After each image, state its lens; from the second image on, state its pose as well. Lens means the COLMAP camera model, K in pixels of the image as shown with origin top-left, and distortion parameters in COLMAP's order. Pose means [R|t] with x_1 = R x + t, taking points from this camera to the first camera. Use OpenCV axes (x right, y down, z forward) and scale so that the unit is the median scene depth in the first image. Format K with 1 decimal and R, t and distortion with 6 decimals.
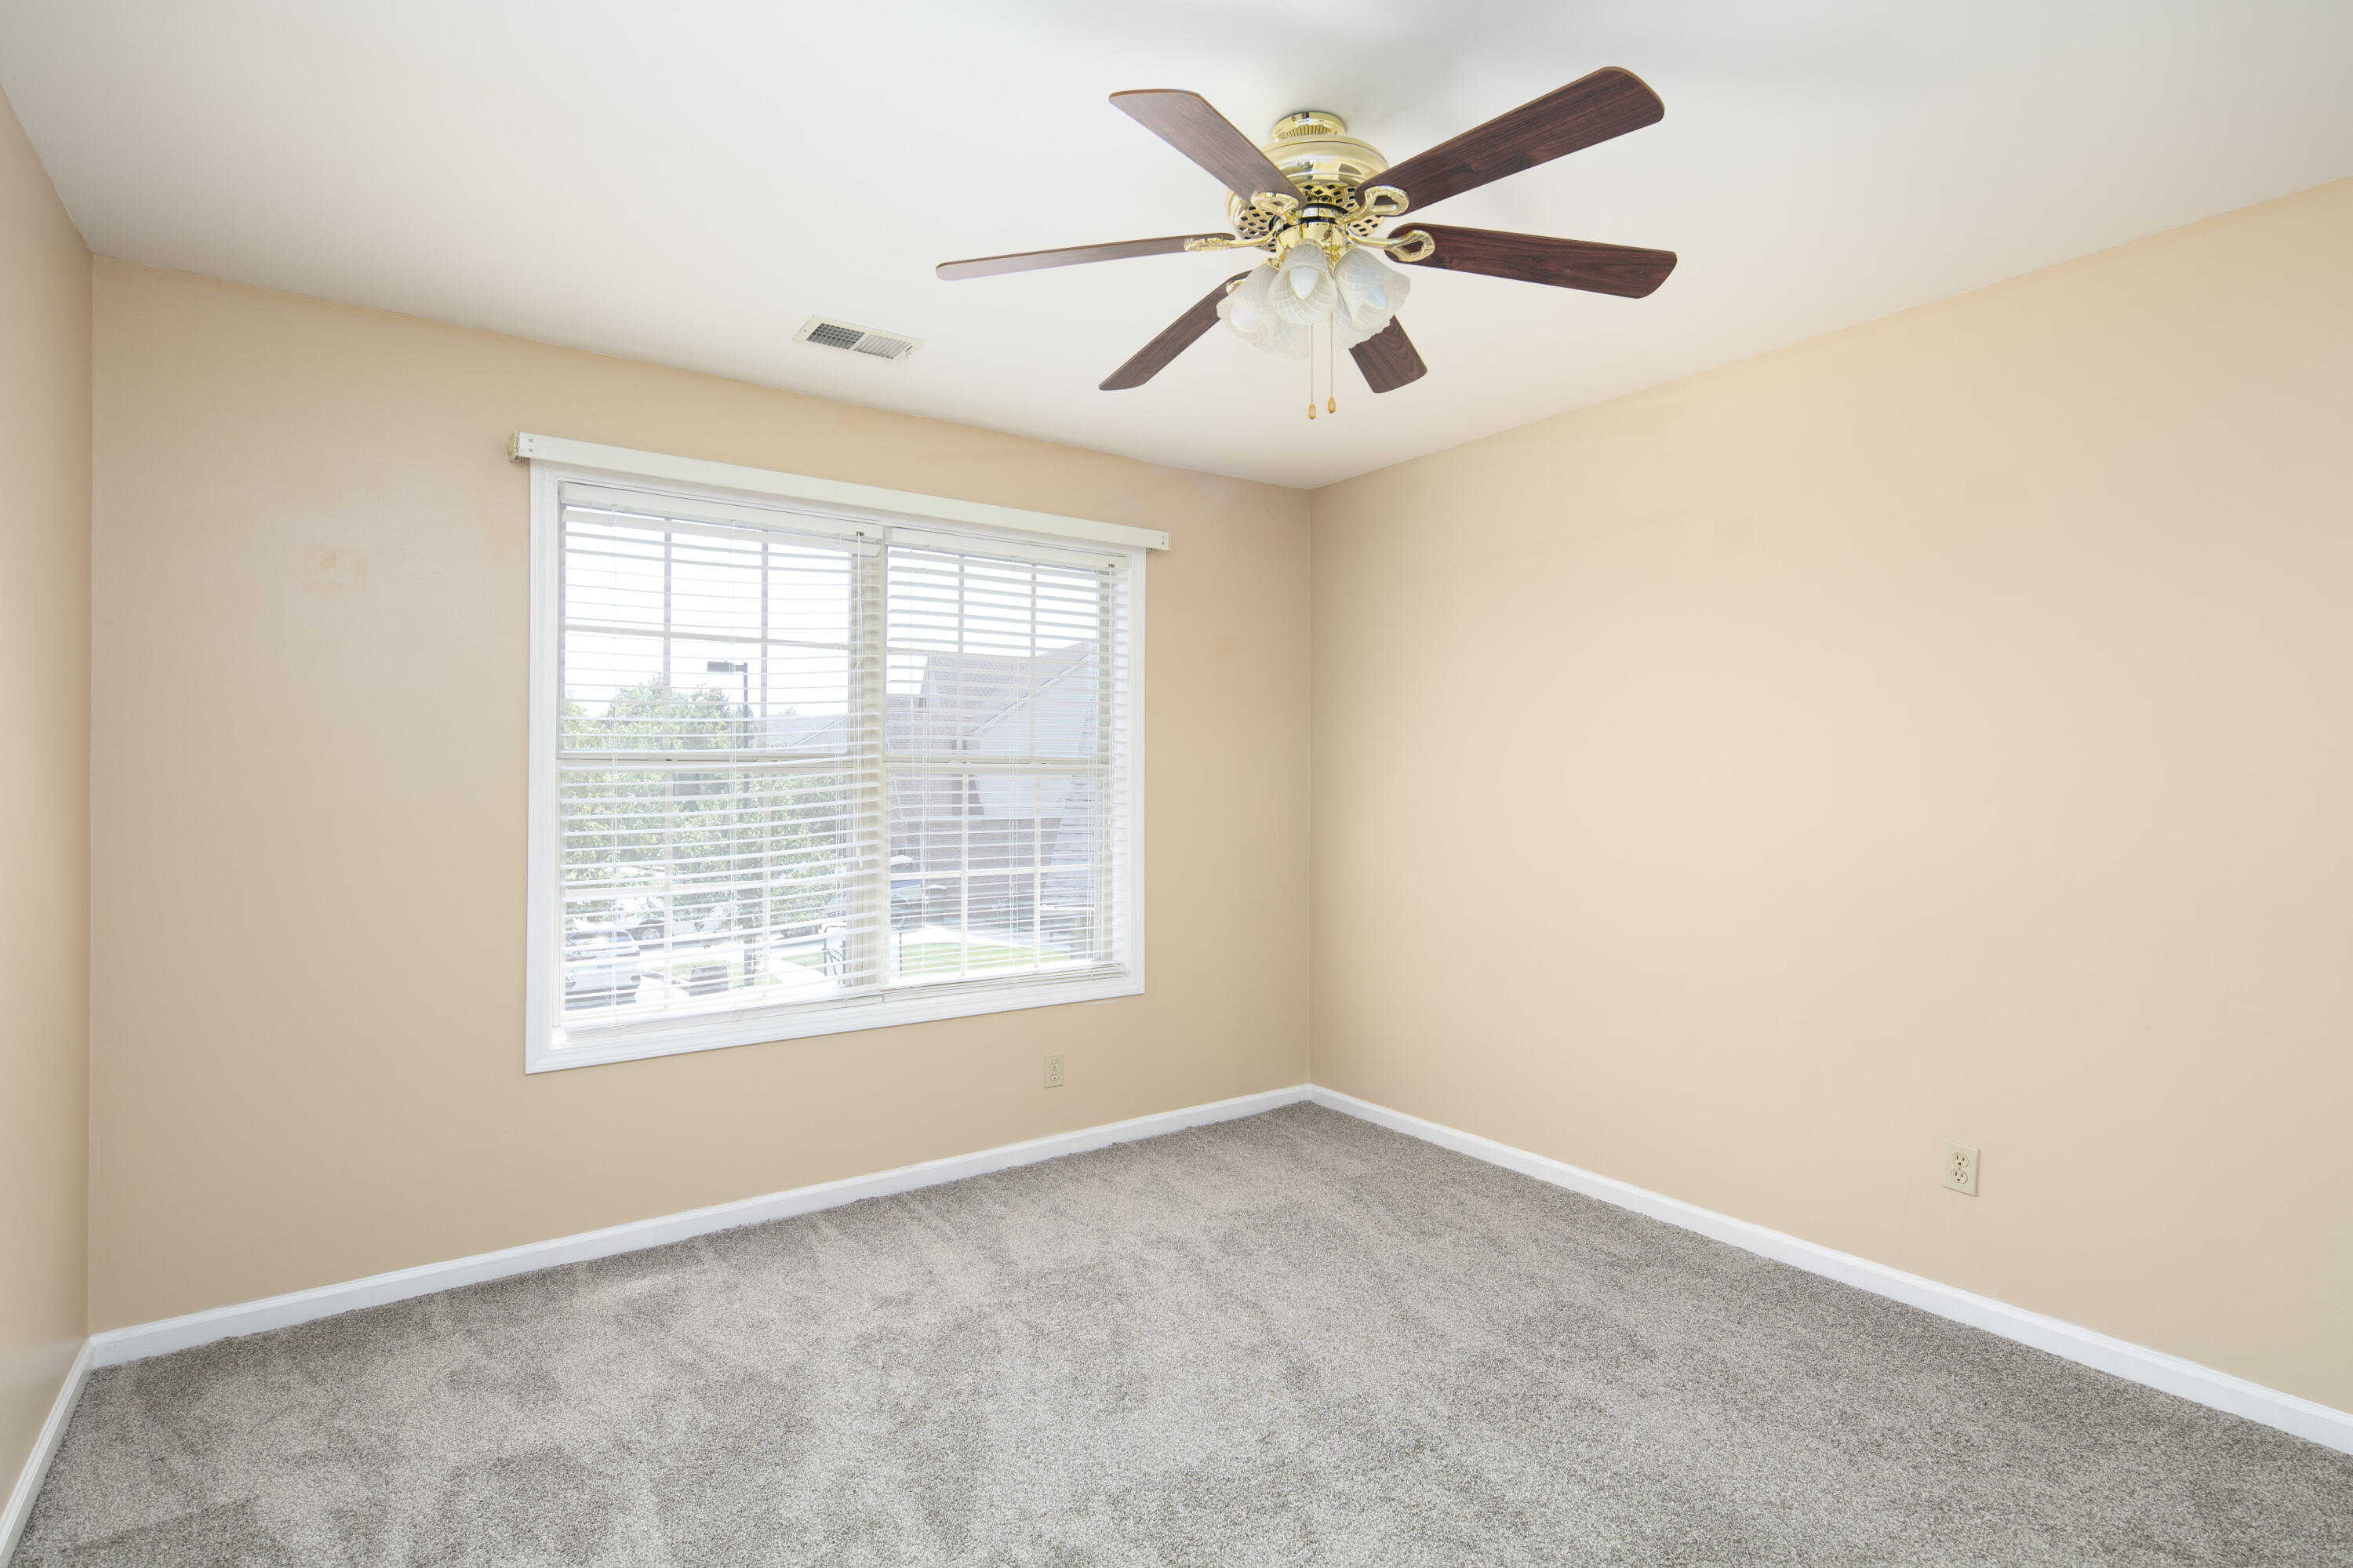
lens RADIAL K [[1144.7, 0, 1188.1], [0, 1144.7, 770.3], [0, 0, 1]] dist [0.015399, -0.000517]
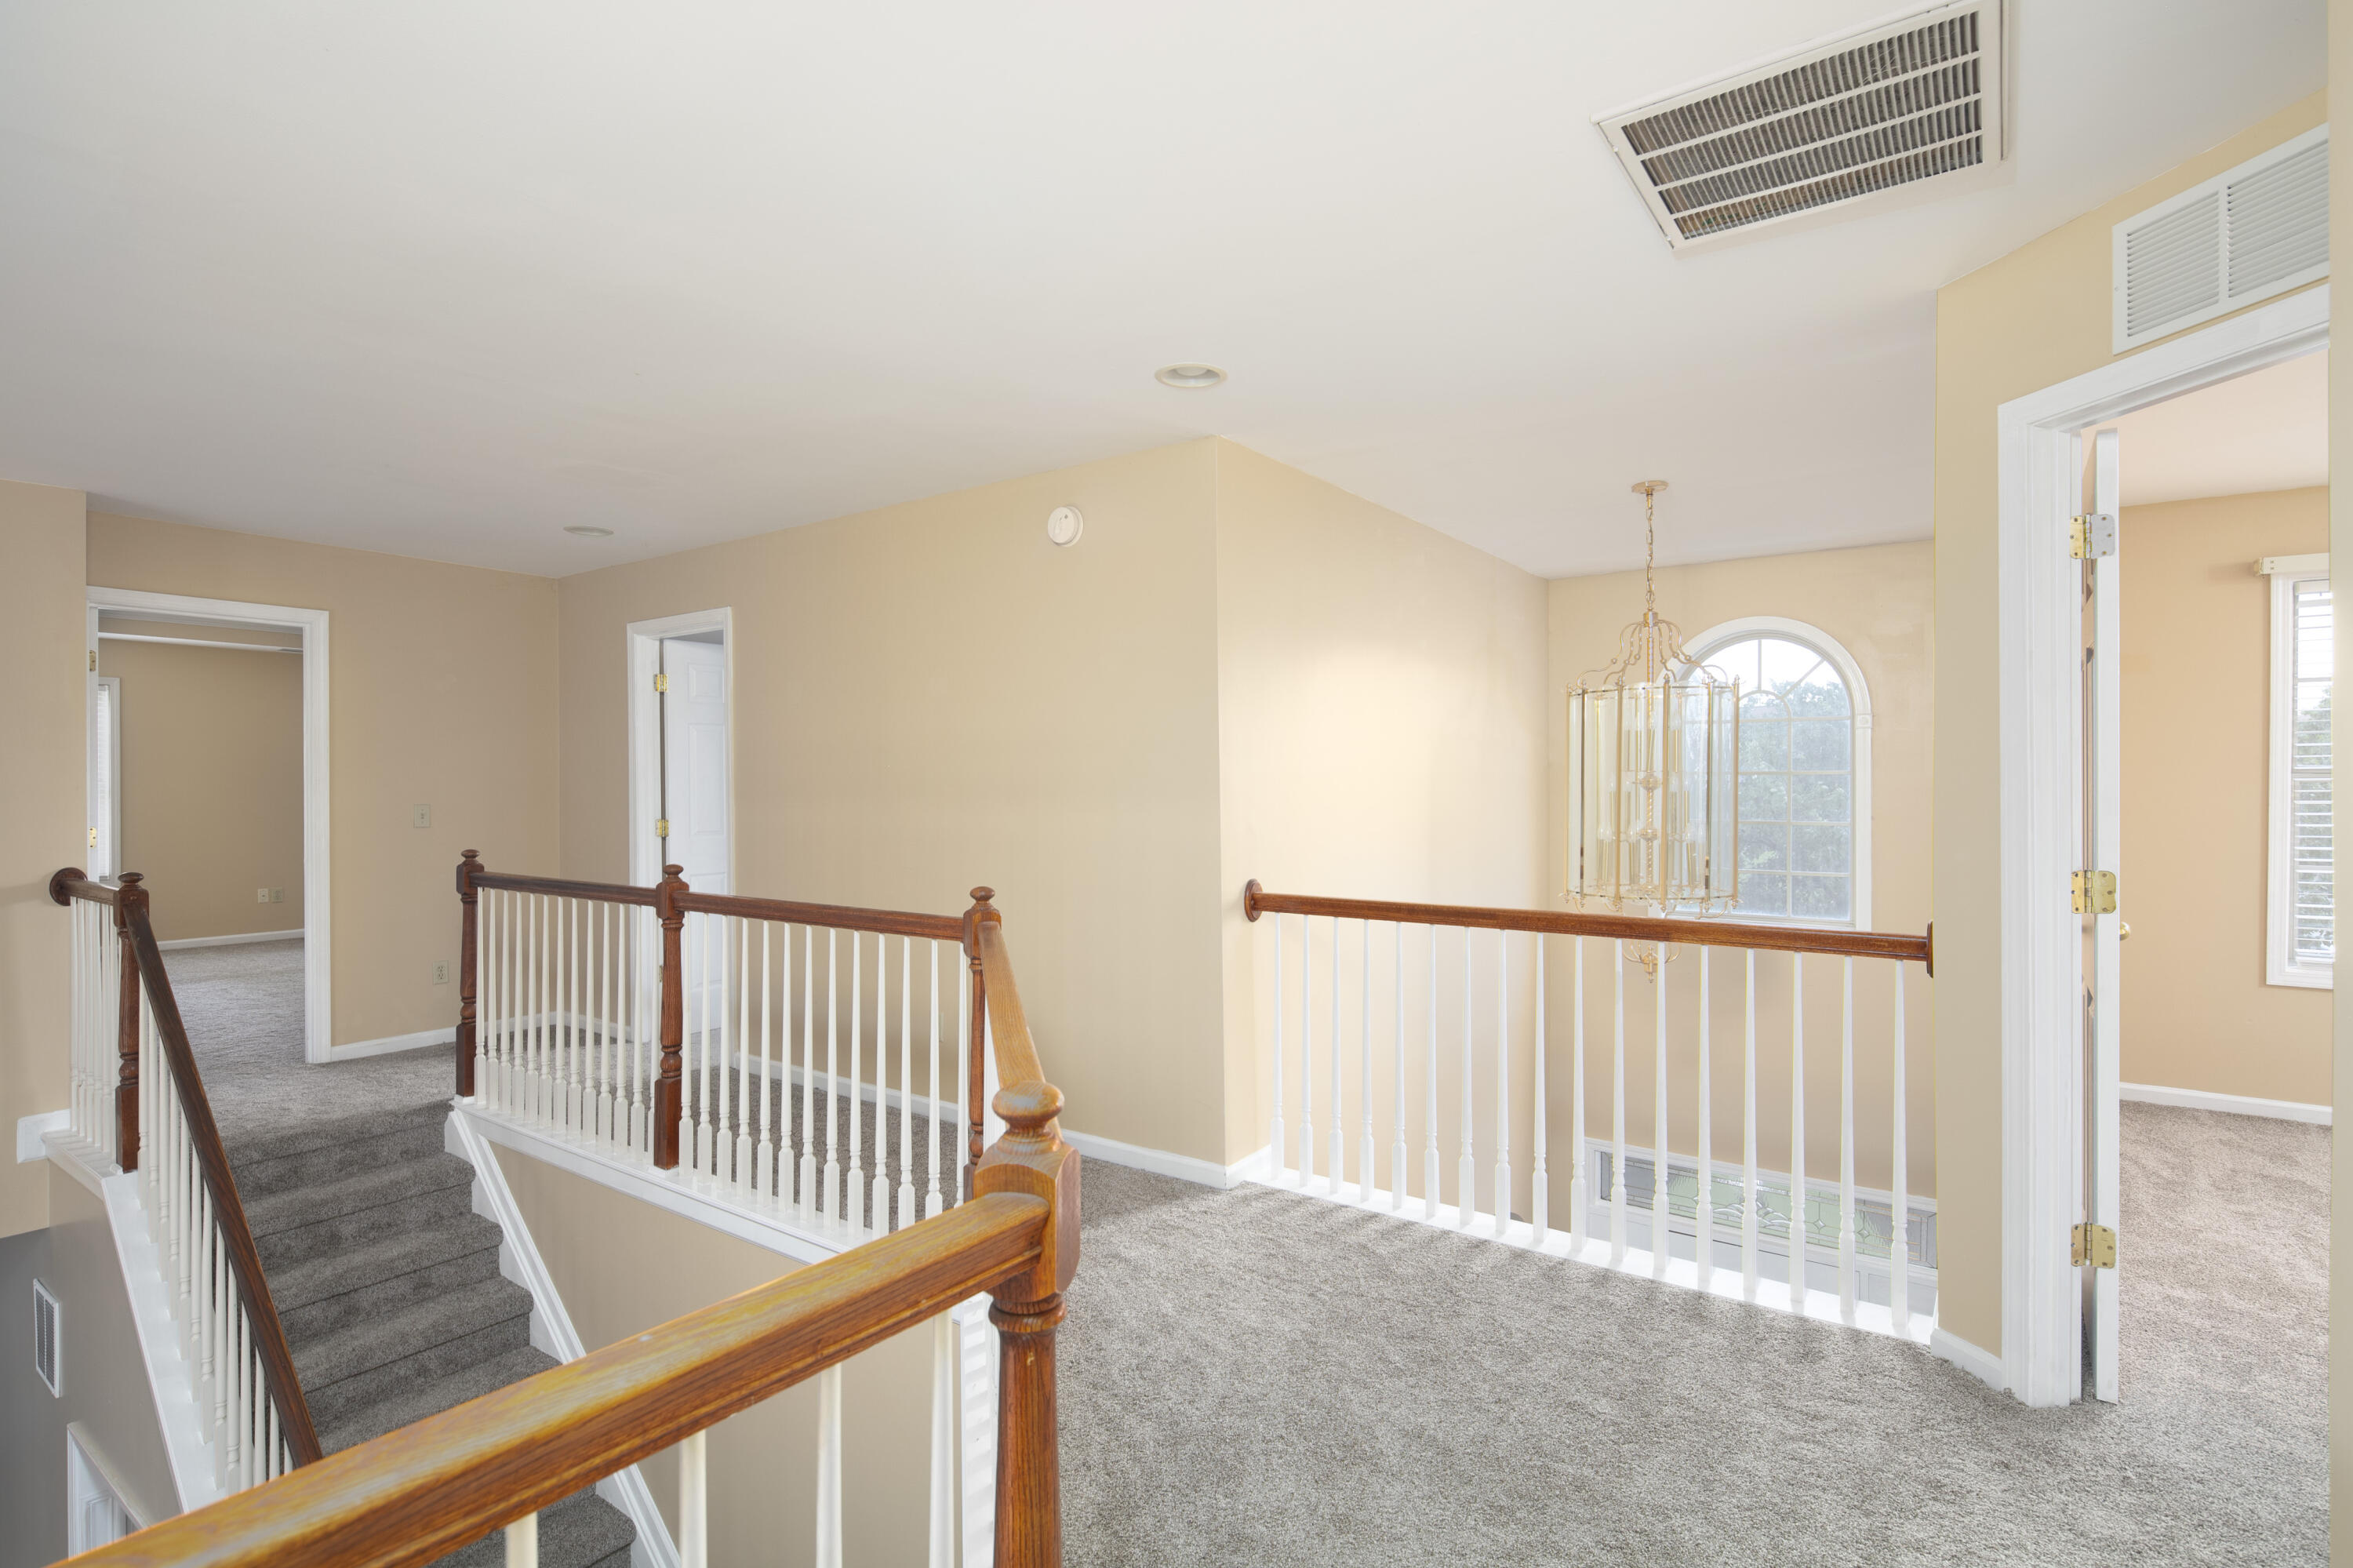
lens RADIAL K [[1144.7, 0, 1197.0], [0, 1144.7, 791.4], [0, 0, 1]] dist [0.015399, -0.000517]
pose [[0.319599, 0.005027, -0.947540, 0.418182], [0.005156, 0.999962, 0.007044, -0.004242], [0.947539, -0.007137, 0.319561, -0.816275]]
